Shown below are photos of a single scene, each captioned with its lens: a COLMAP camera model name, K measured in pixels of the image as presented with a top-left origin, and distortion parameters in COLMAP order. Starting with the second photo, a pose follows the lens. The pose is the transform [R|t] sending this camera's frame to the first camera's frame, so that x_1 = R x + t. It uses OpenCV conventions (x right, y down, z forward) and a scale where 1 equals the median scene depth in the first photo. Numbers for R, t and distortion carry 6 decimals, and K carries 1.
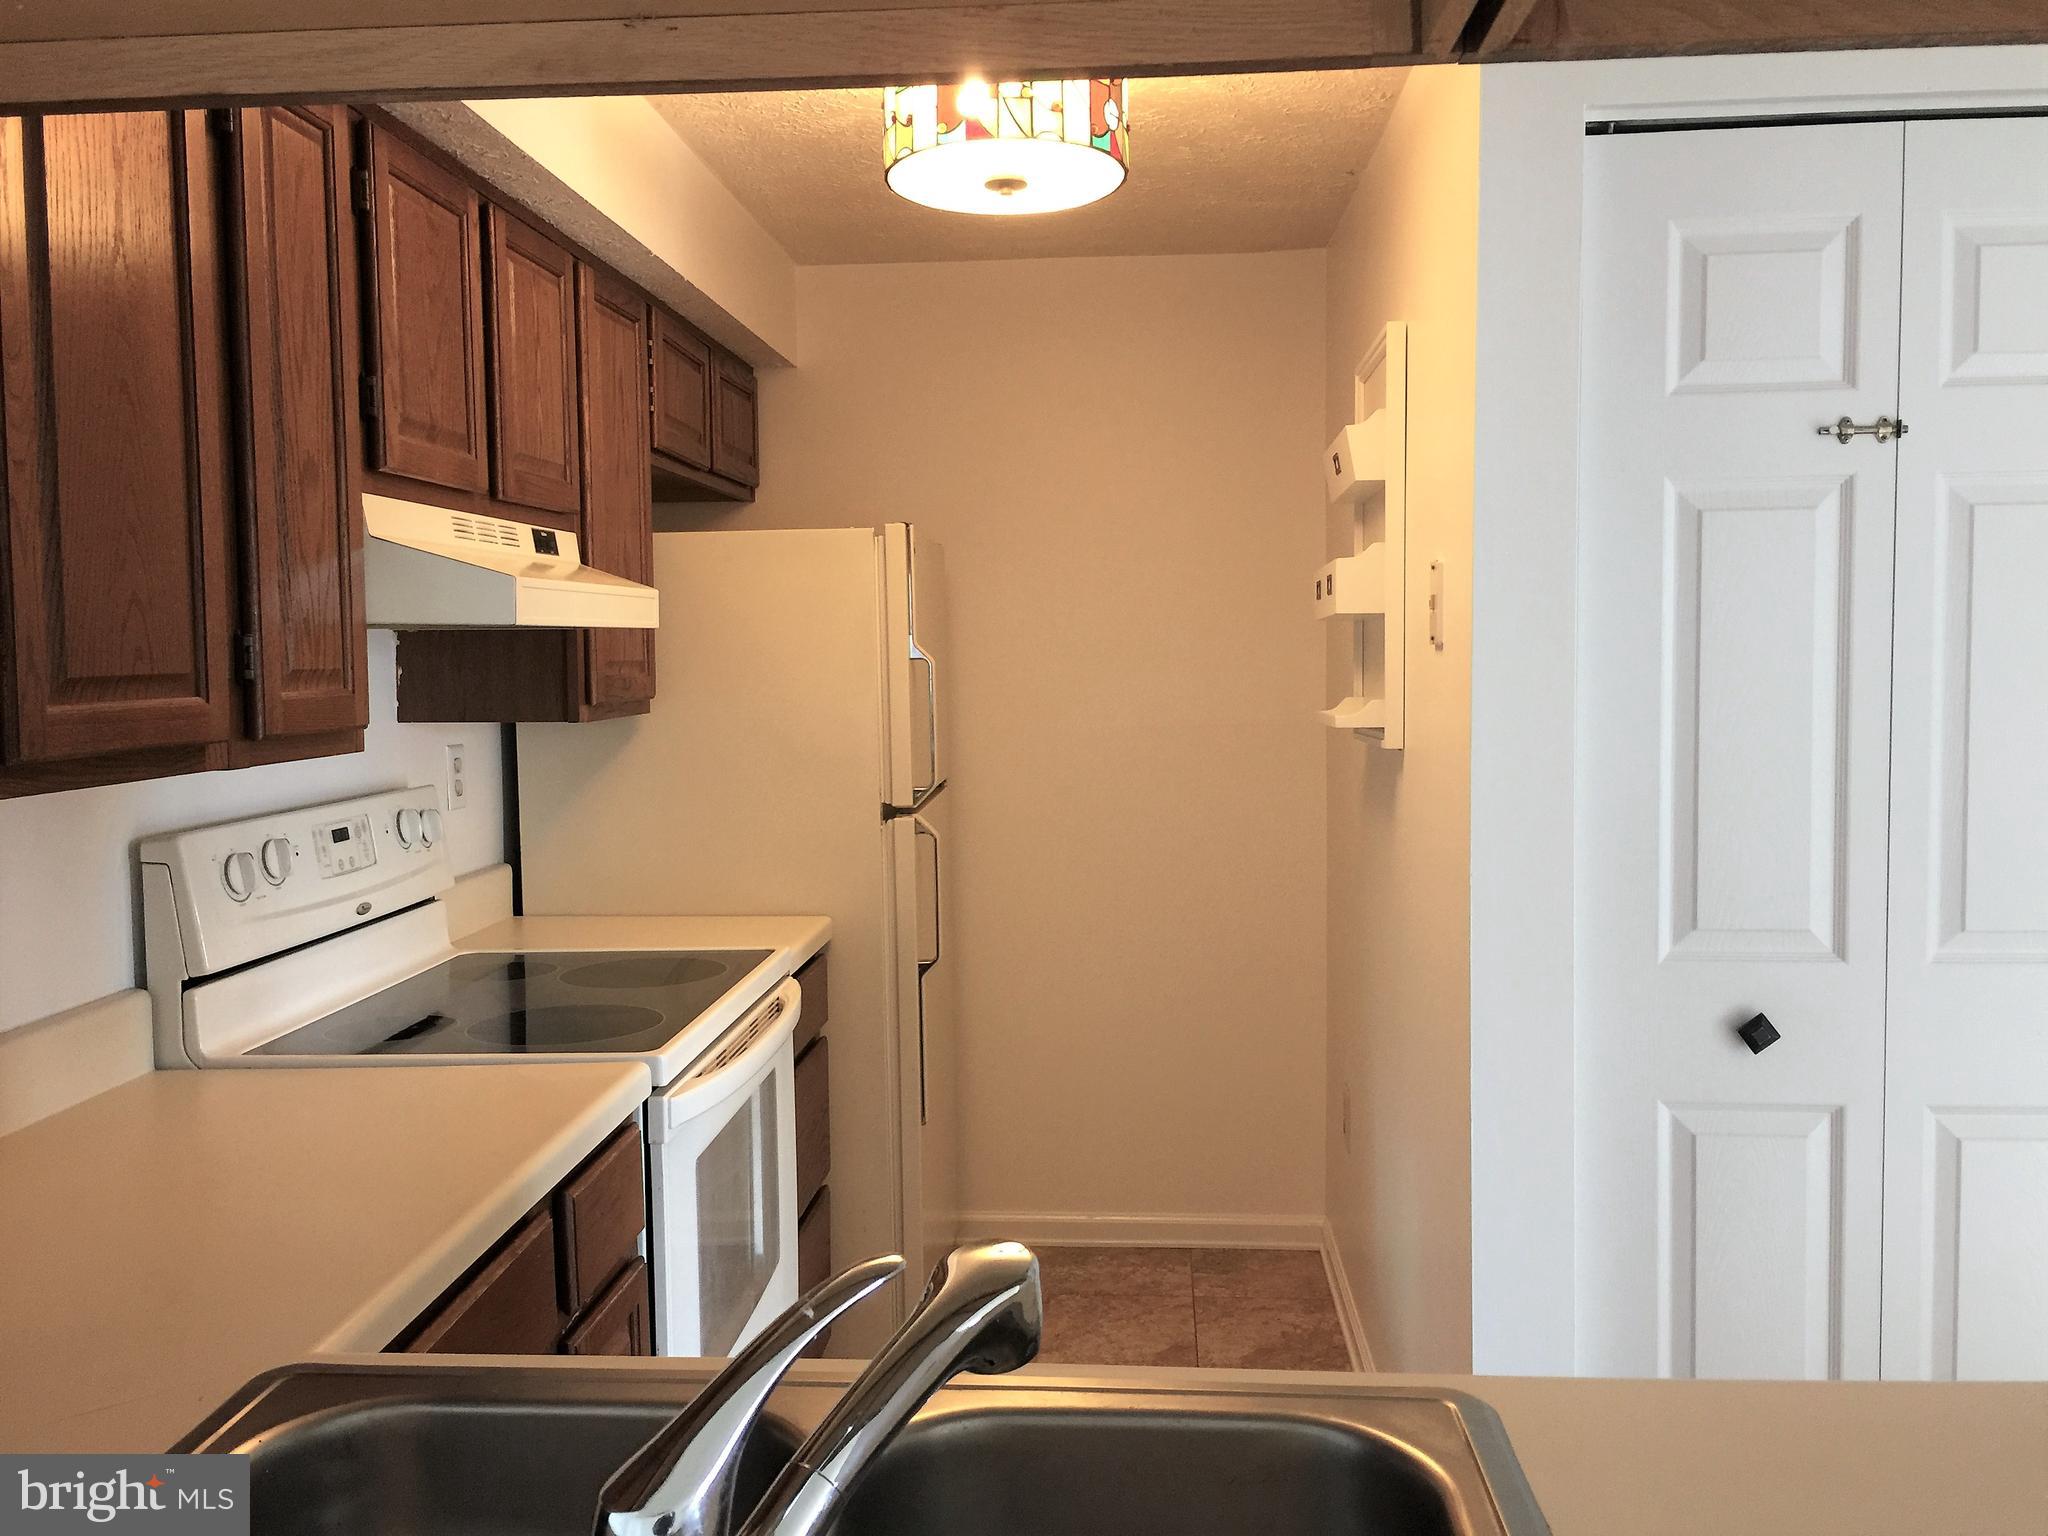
lens RADIAL K [[1744.2, 0, 1018.3], [0, 1744.2, 752.2], [0, 0, 1]] dist [0.077404, -0.127080]
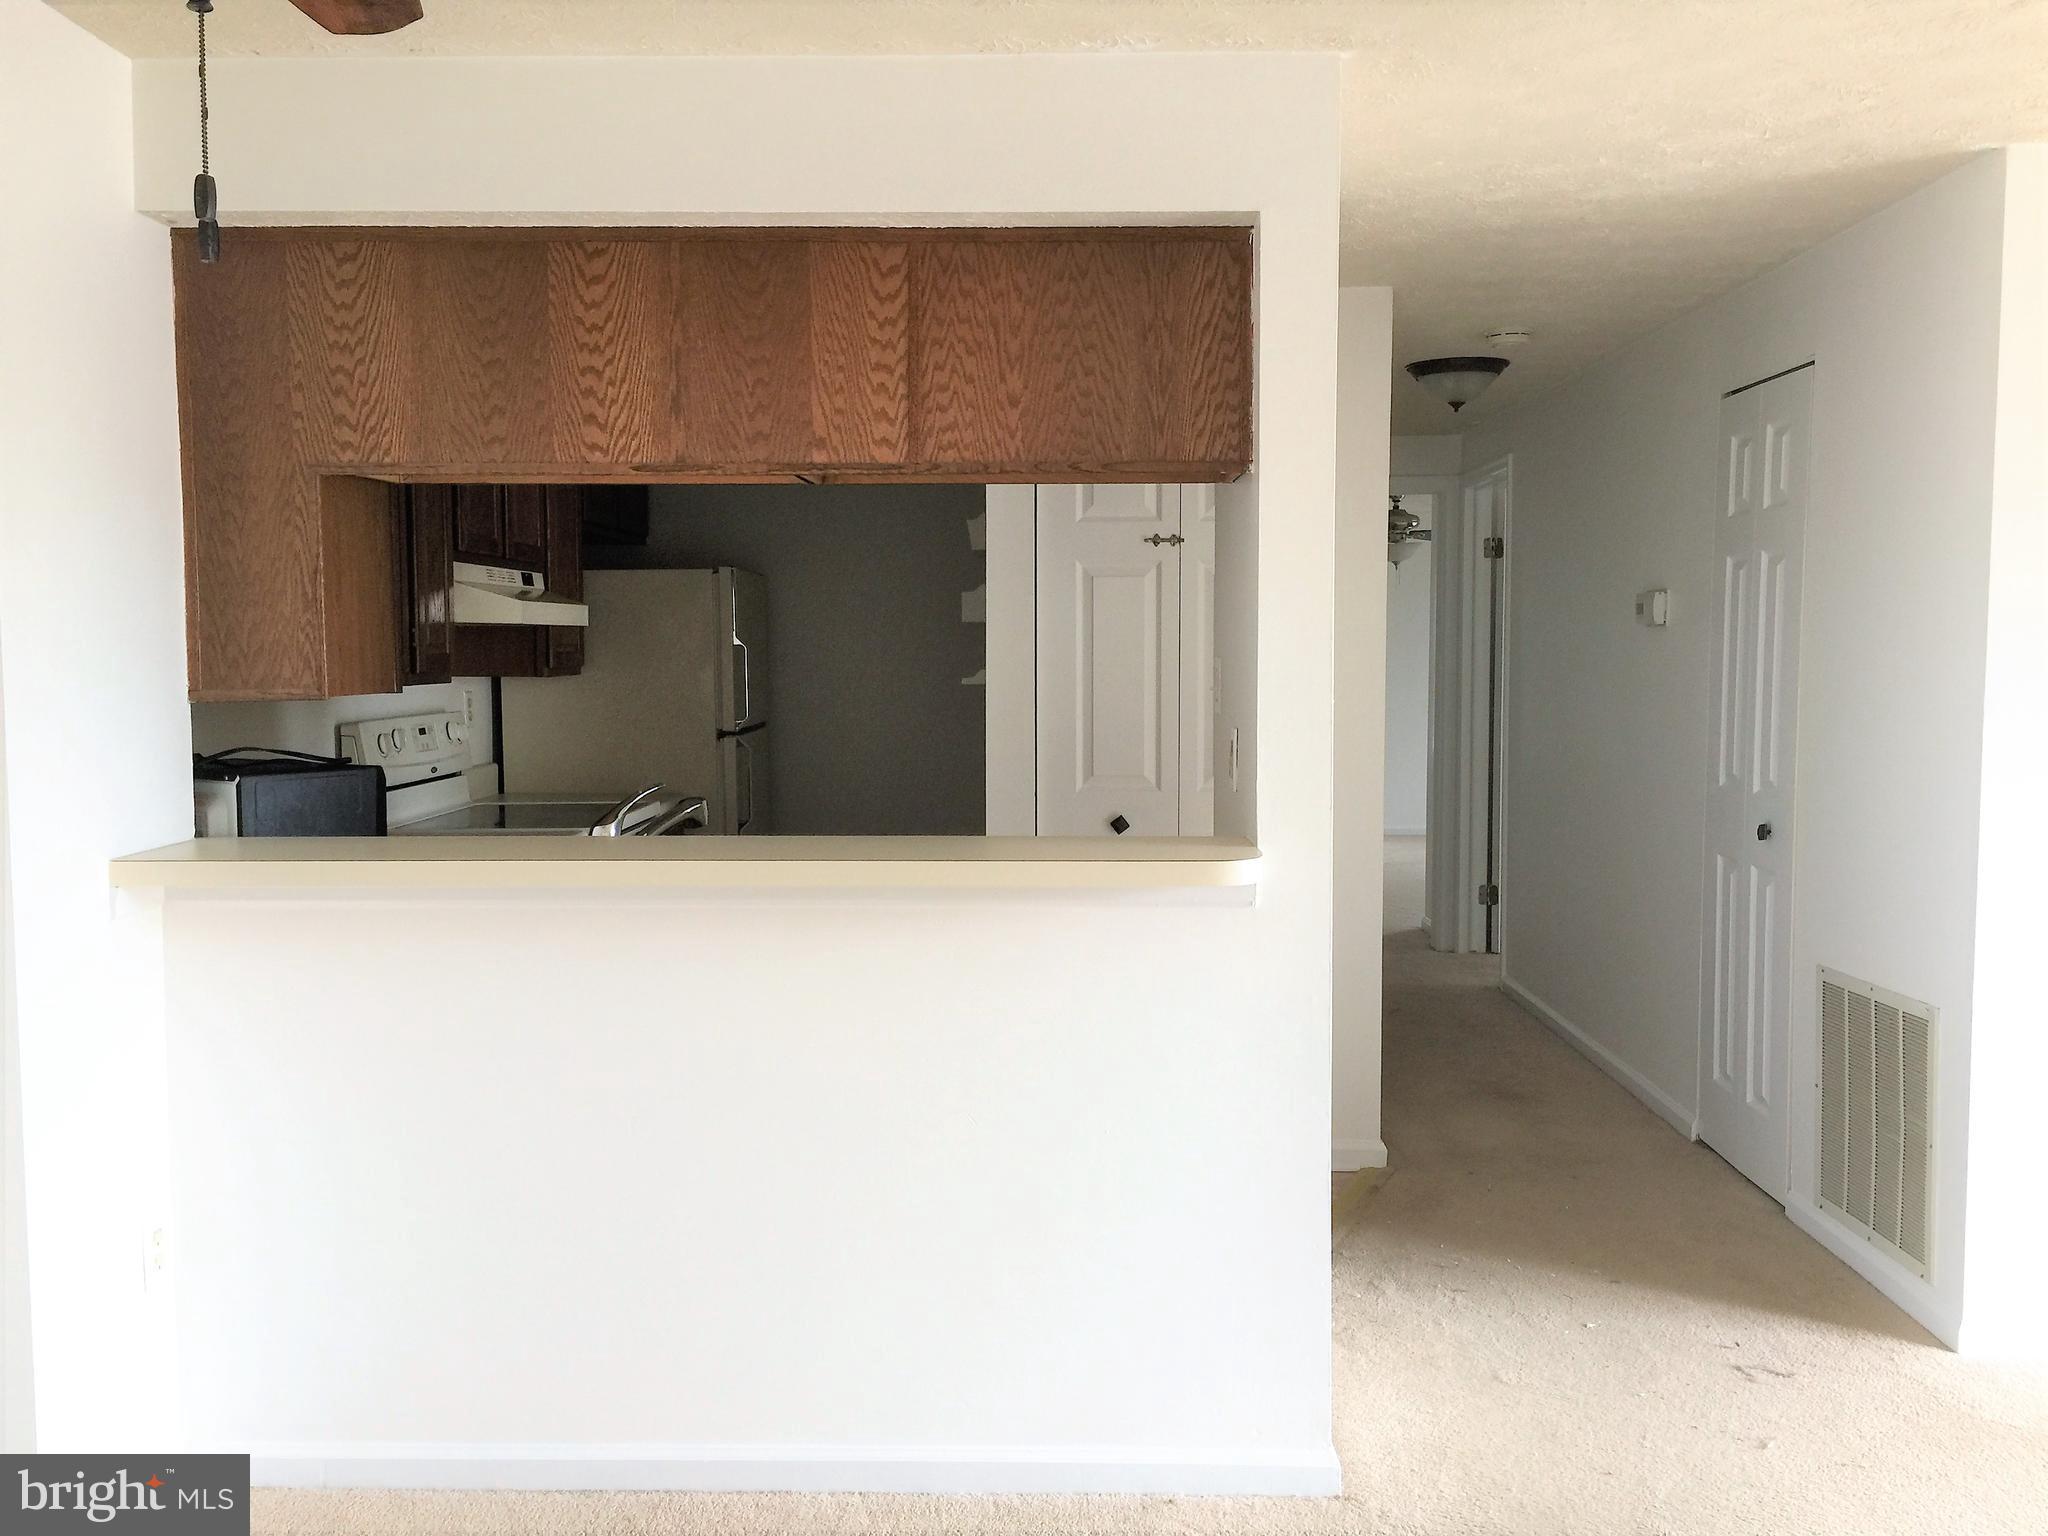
lens RADIAL K [[1744.2, 0, 1018.3], [0, 1744.2, 752.2], [0, 0, 1]] dist [0.077404, -0.127080]
pose [[0.998577, 0.006834, 0.052890, 0.157381], [-0.006799, 0.999977, -0.000840, 0.063532], [-0.052895, 0.000479, 0.998600, -0.907556]]
